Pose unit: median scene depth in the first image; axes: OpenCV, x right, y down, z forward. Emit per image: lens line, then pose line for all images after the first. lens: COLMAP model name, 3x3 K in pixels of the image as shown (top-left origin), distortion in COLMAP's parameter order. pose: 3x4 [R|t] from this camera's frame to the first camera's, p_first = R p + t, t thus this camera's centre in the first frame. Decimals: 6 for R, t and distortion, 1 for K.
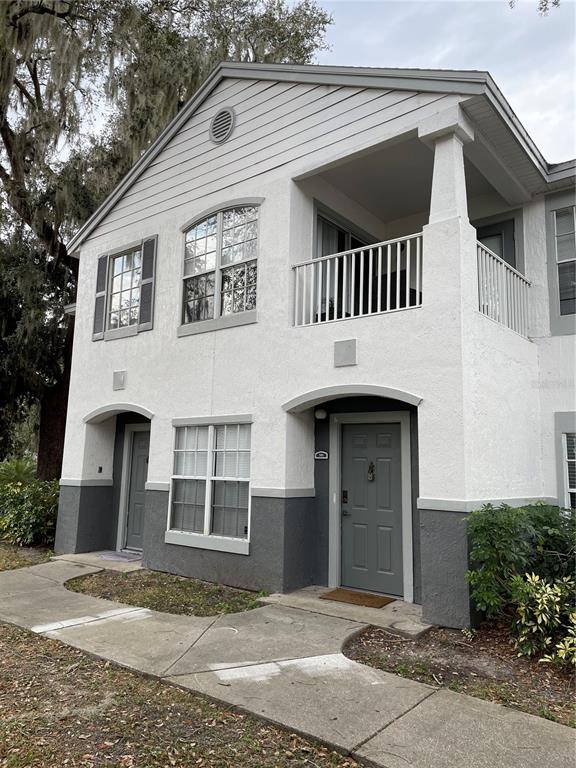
lens RADIAL K [[576.5, 0, 284.5], [0, 576.5, 383.7], [0, 0, 1]] dist [0.066158, -0.032465]
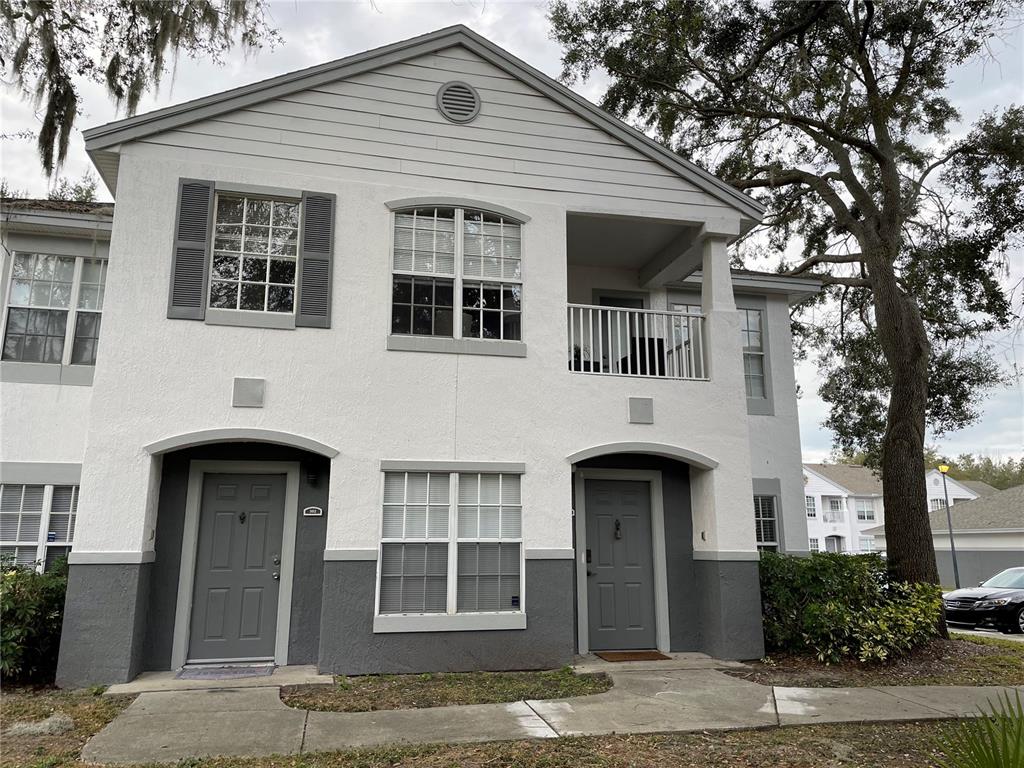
lens RADIAL K [[768.7, 0, 509.5], [0, 768.7, 380.8], [0, 0, 1]] dist [0.066158, -0.032465]
pose [[0.619798, 0.137720, 0.772582, -0.927167], [-0.103690, 0.990221, -0.093332, 0.038192], [-0.777881, -0.022262, 0.628017, 0.284372]]
